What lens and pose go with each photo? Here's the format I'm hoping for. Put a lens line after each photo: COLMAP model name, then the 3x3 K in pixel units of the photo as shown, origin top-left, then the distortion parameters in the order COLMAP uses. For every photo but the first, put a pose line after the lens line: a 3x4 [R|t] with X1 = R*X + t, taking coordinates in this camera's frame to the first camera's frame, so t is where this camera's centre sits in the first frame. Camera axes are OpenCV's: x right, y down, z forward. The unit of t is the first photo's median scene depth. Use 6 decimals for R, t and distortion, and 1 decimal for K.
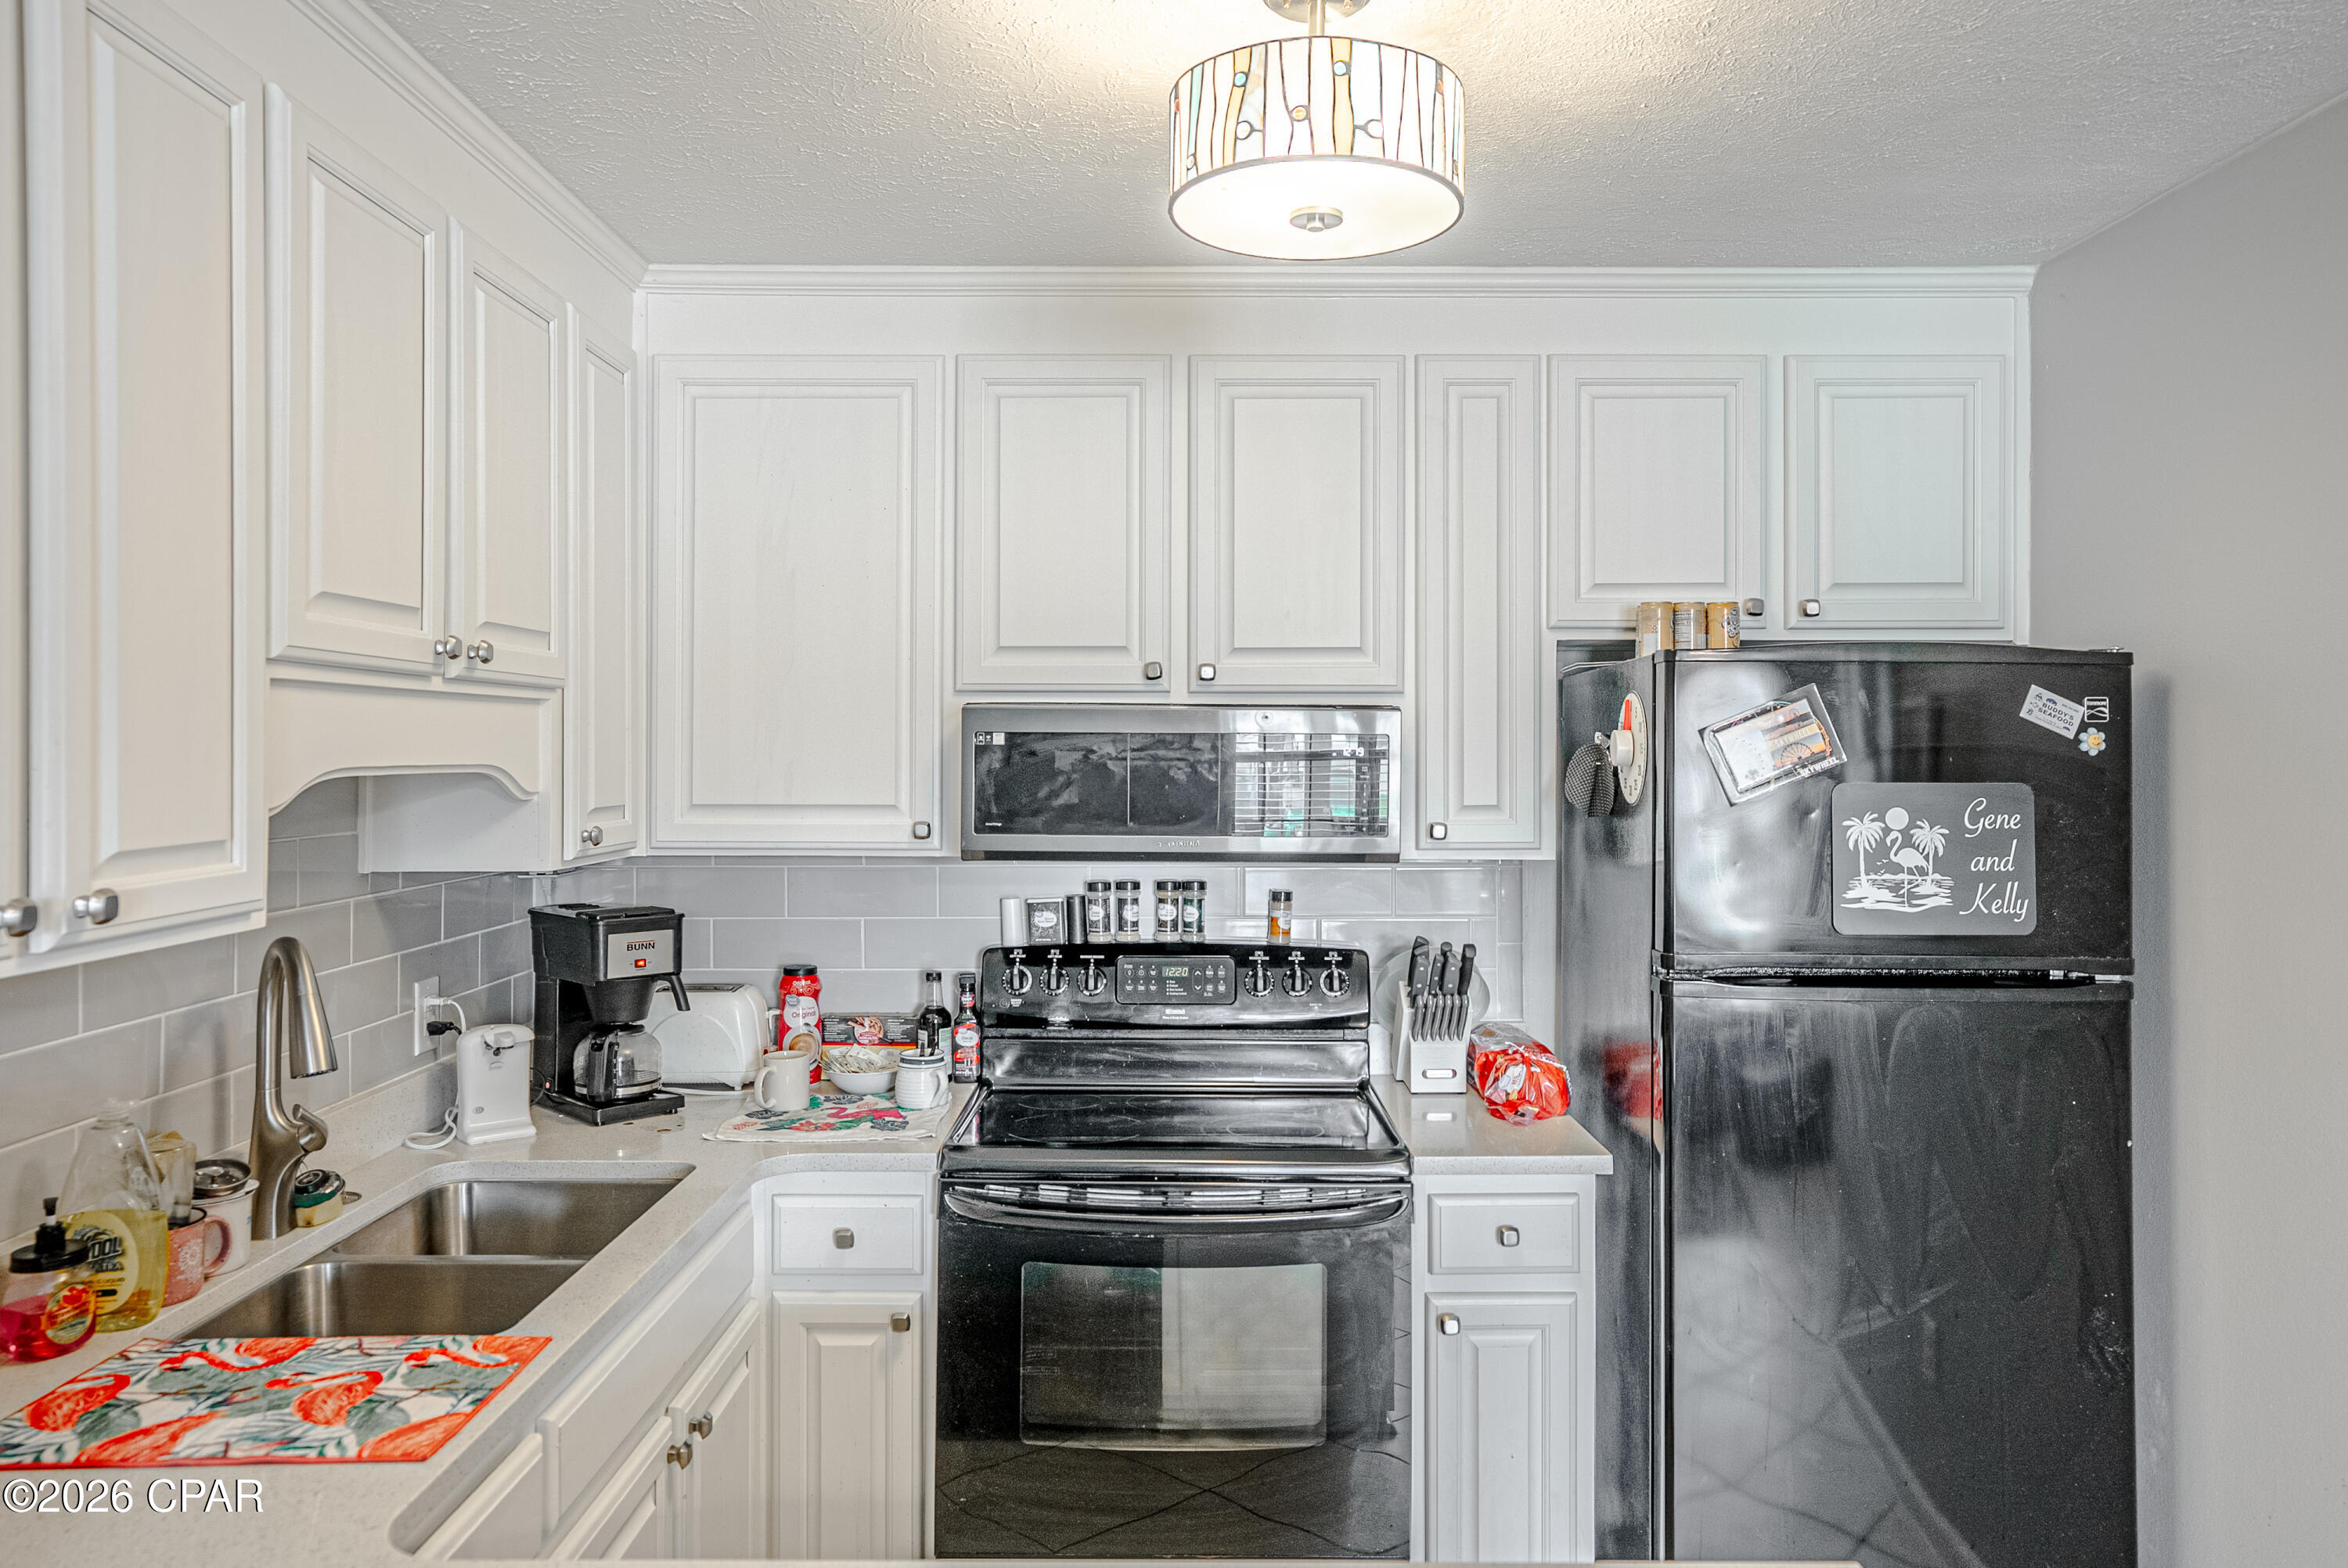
lens RADIAL K [[1598.4, 0, 1191.2], [0, 1598.4, 747.6], [0, 0, 1]] dist [-0.004283, 0.013977]
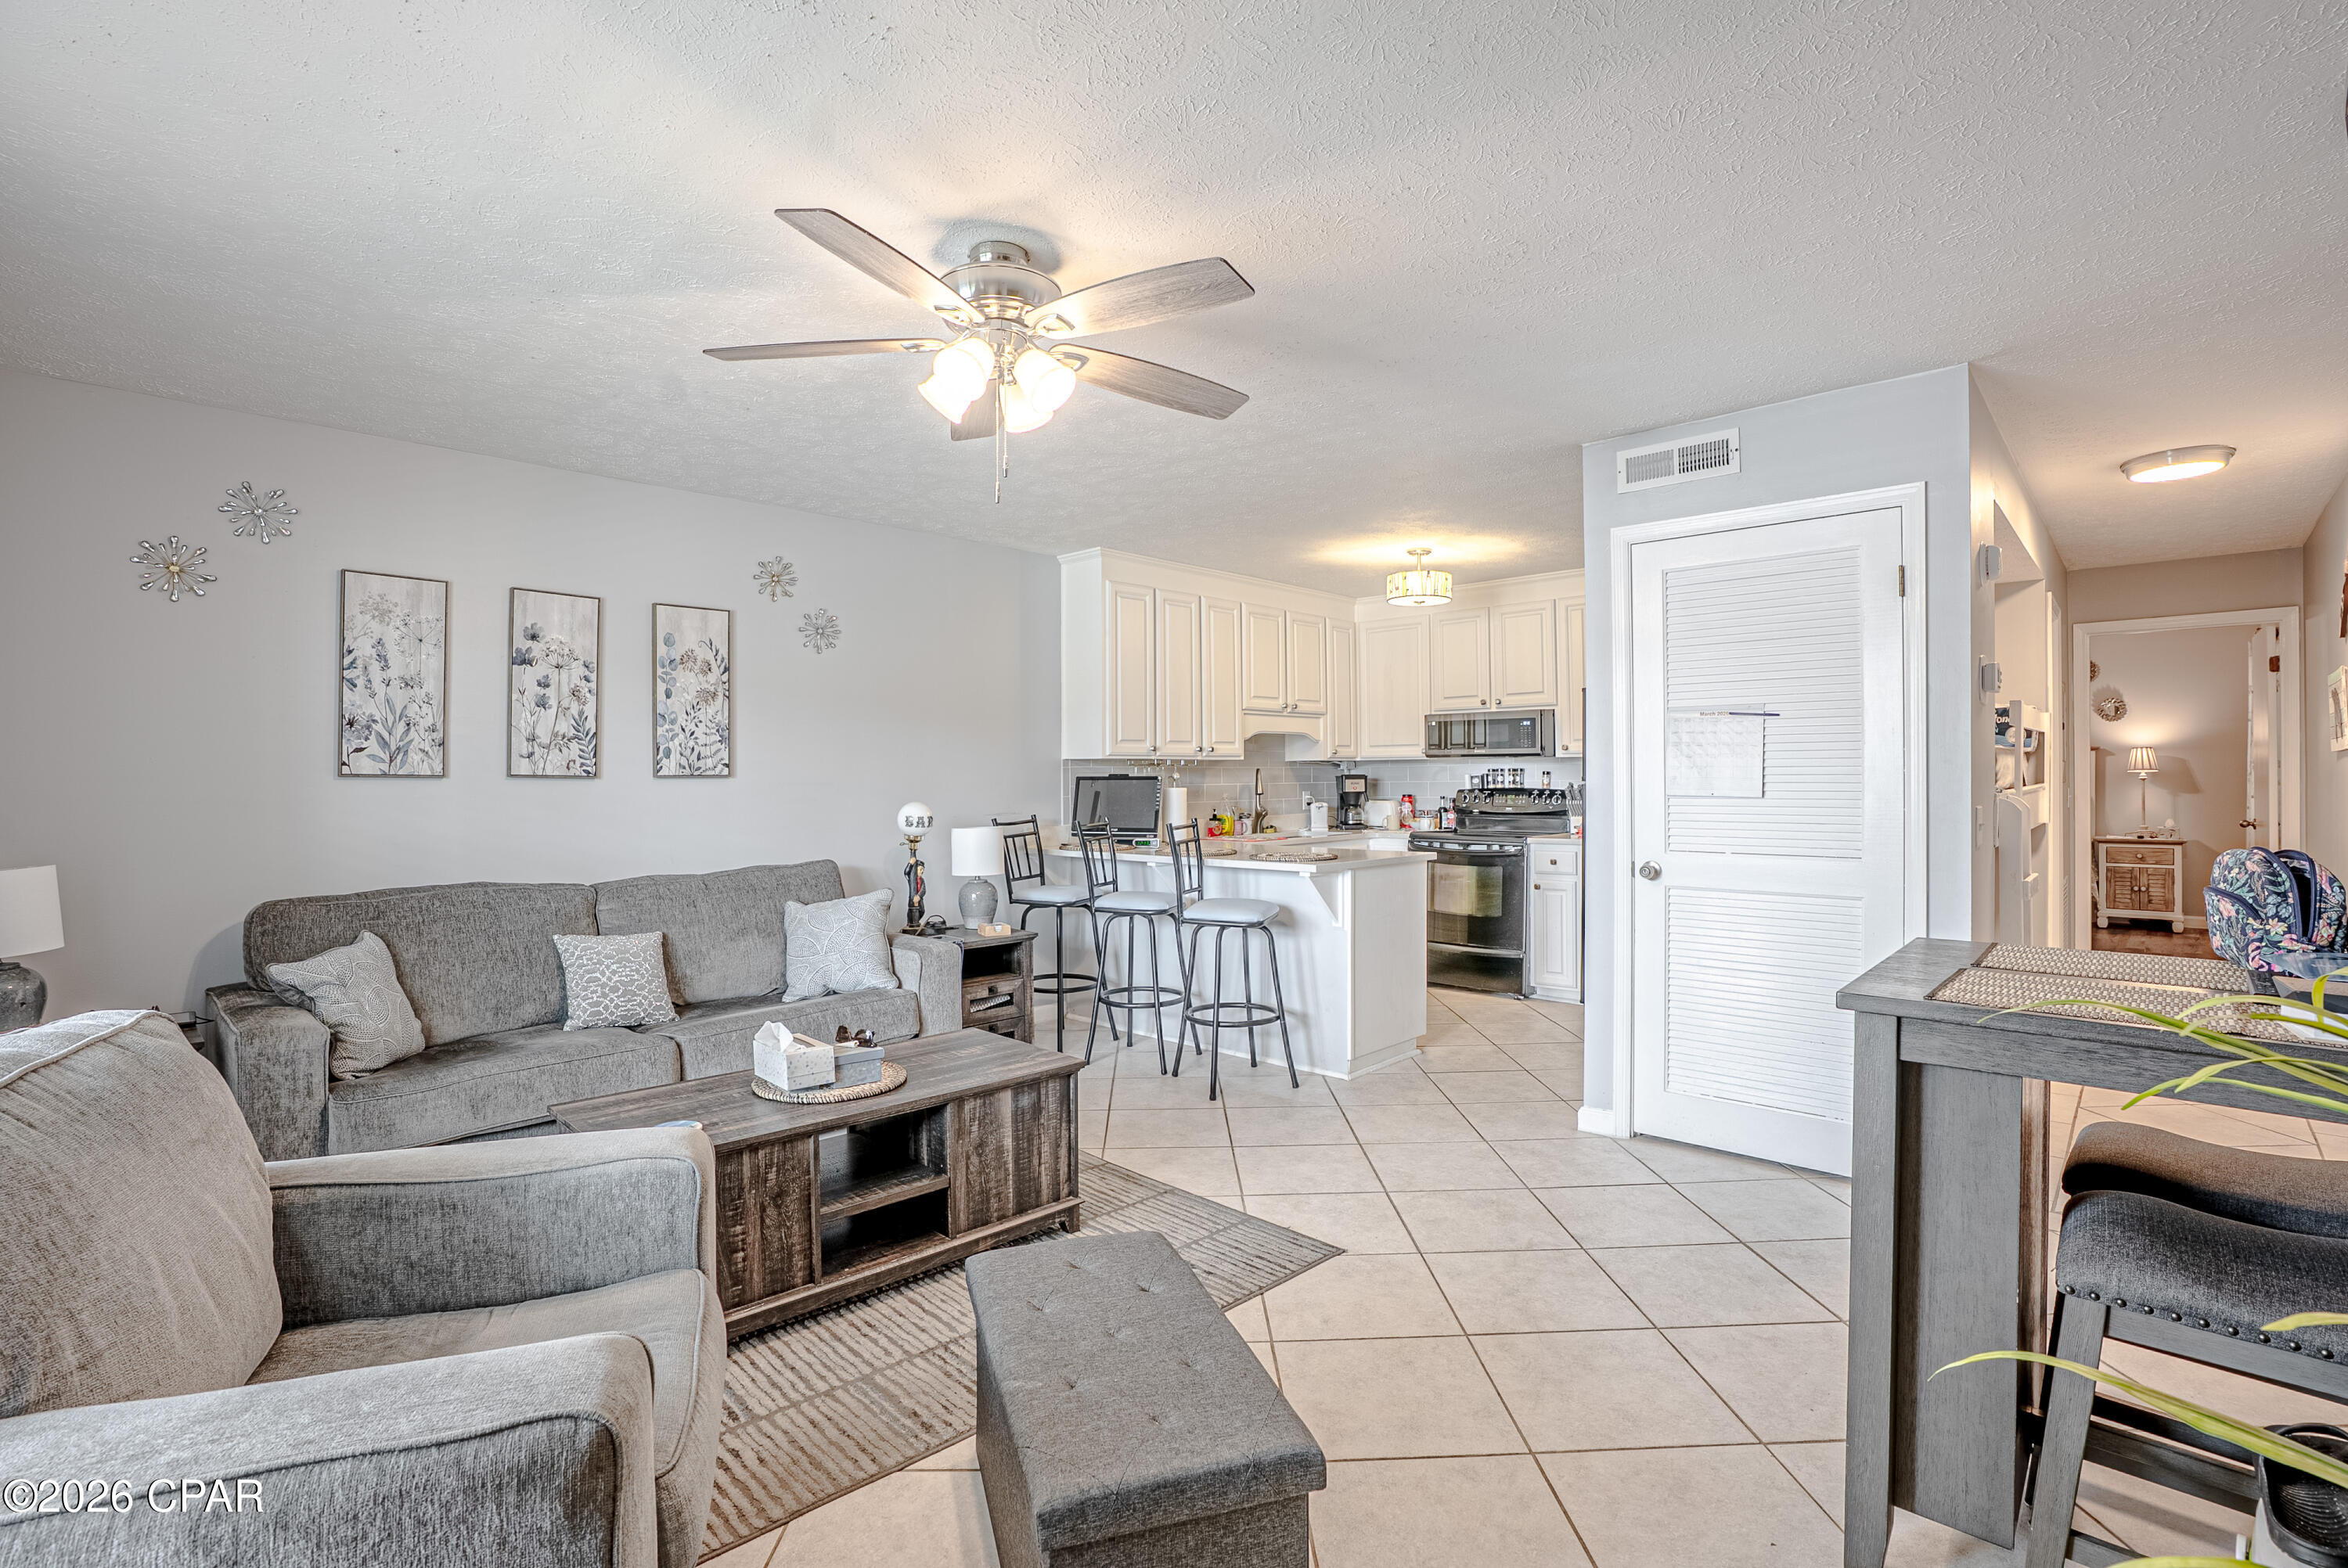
lens RADIAL K [[1094.3, 0, 1184.7], [0, 1094.3, 778.6], [0, 0, 1]] dist [-0.068184, 0.025495]
pose [[0.724000, -0.006877, -0.689766, 1.091442], [0.010783, 0.999941, 0.001349, 0.102889], [0.689716, -0.008414, 0.724031, -1.081249]]
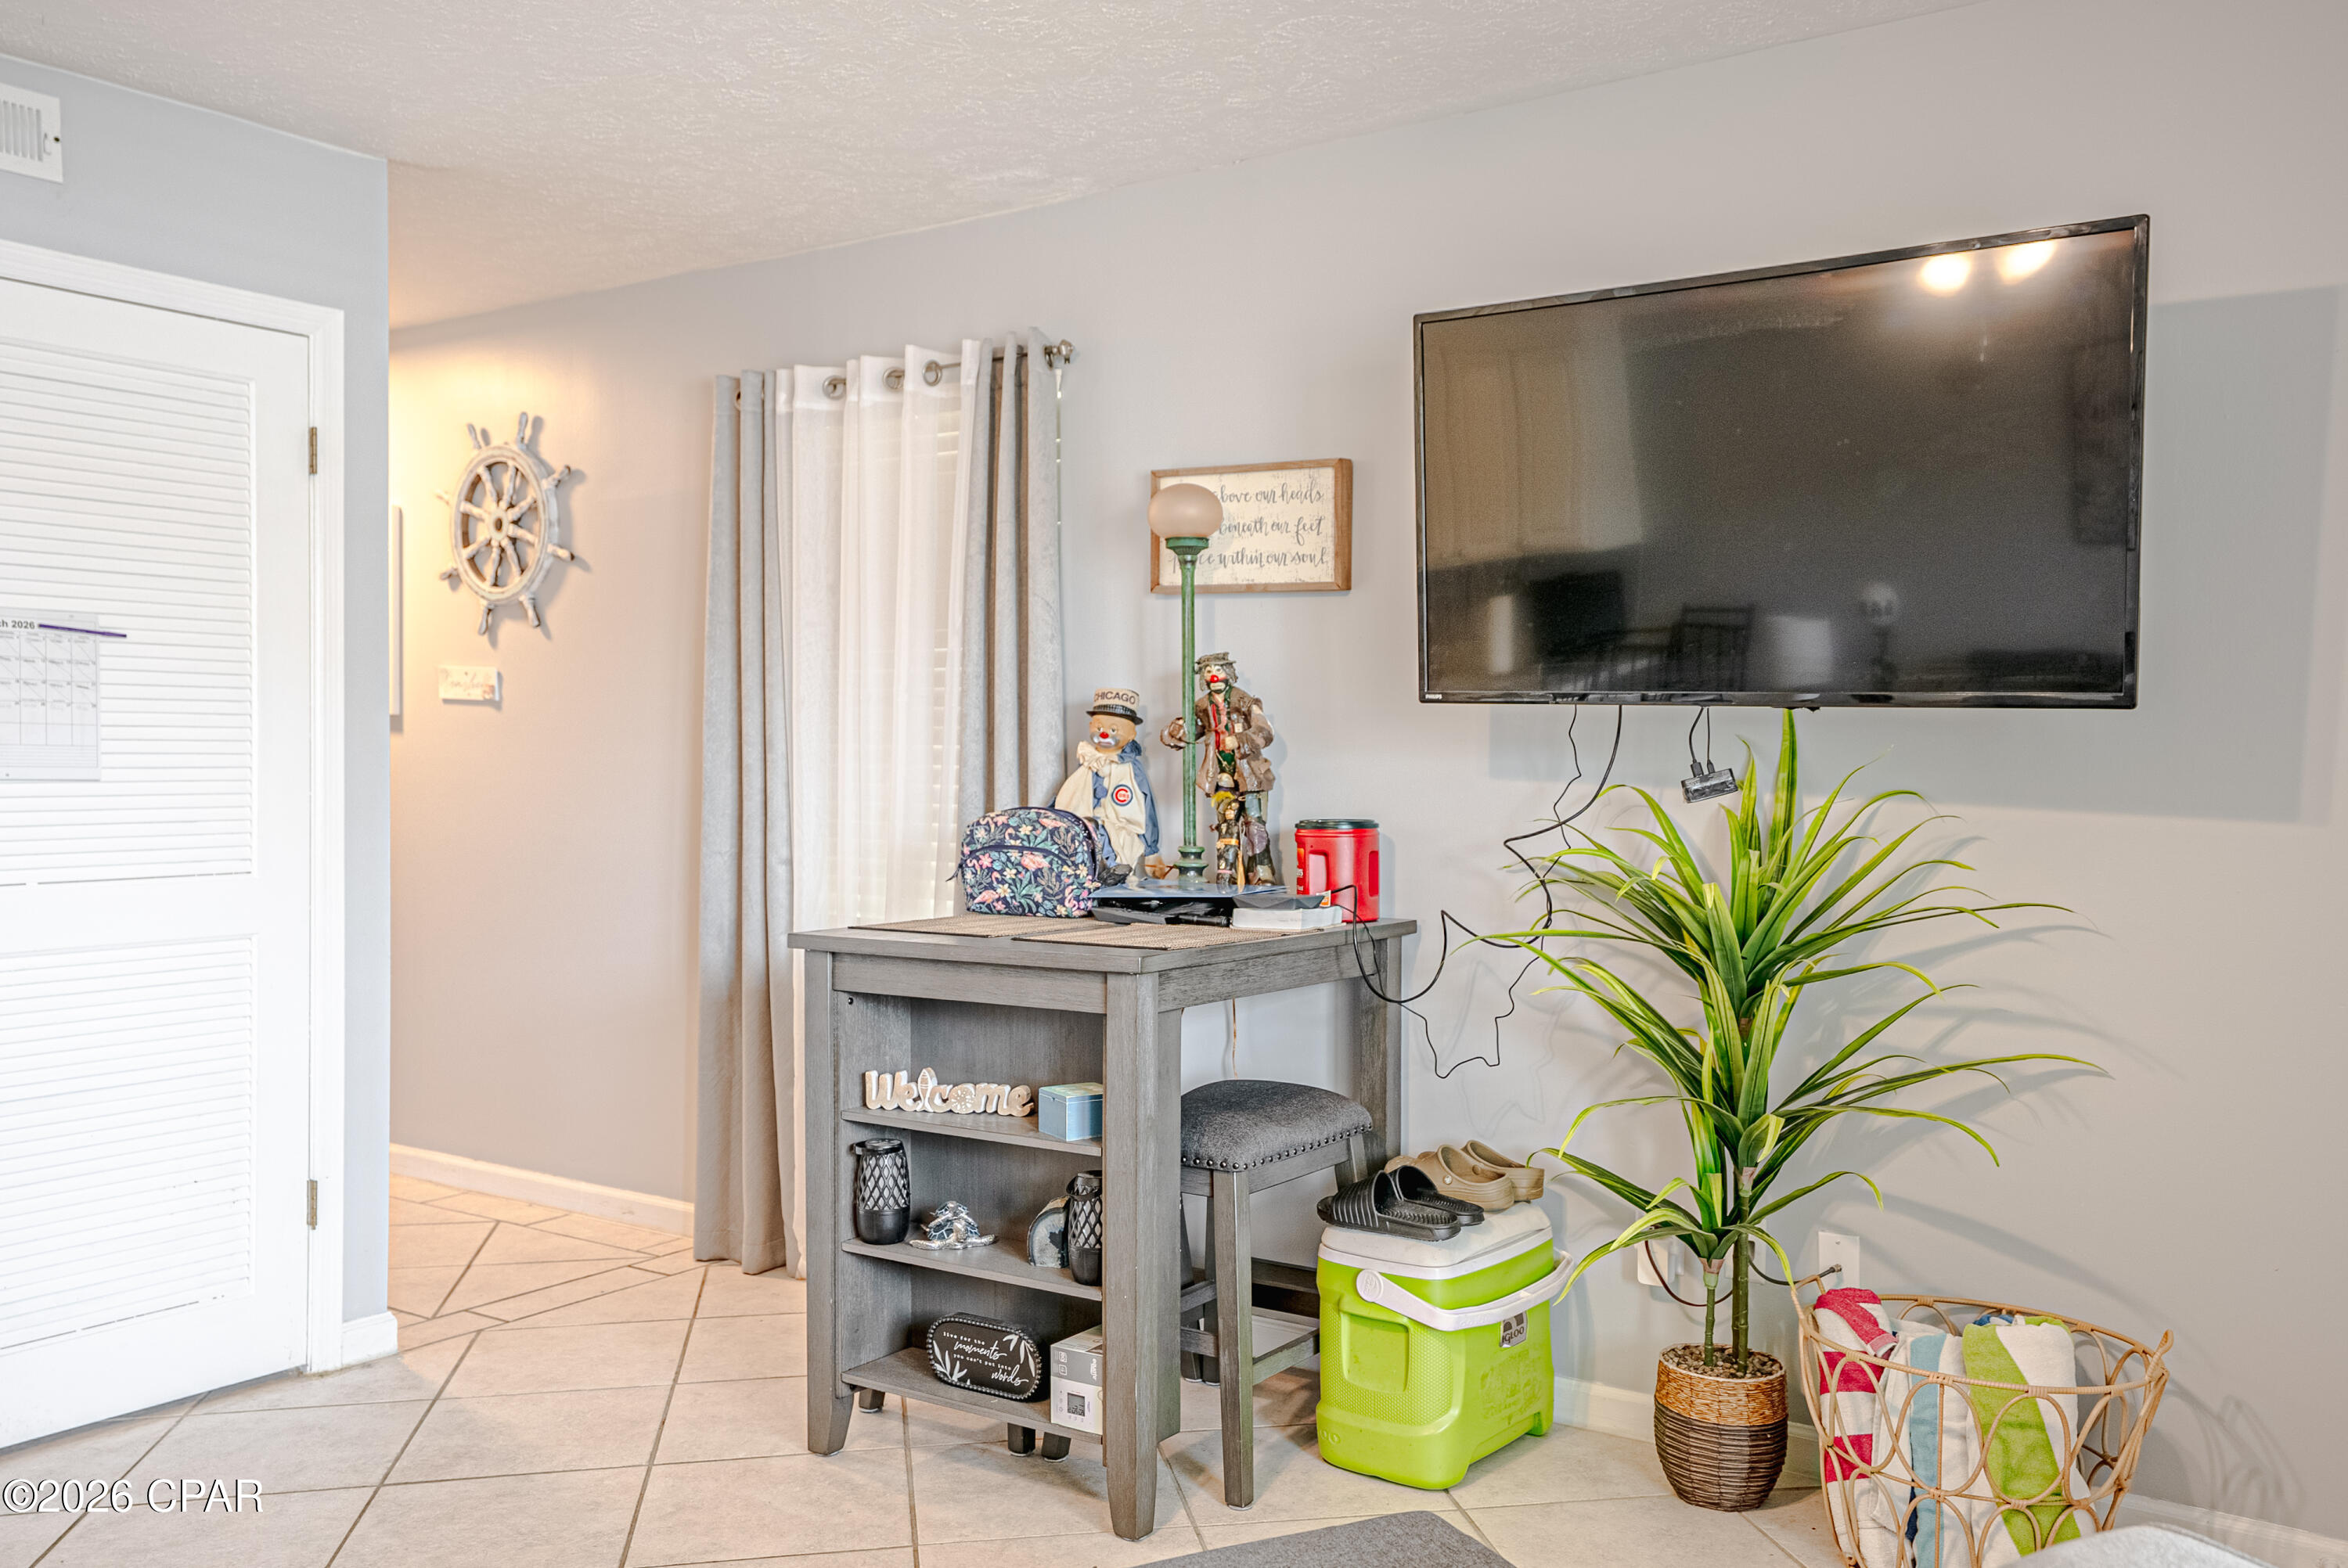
lens RADIAL K [[1959.4, 0, 1177.5], [0, 1959.4, 800.2], [0, 0, 1]] dist [0.028719, 0.028831]
pose [[0.582672, -0.022988, 0.812382, 0.117085], [-0.002526, 0.999544, 0.030096, 0.106371], [-0.812703, -0.019588, 0.582348, -1.051252]]
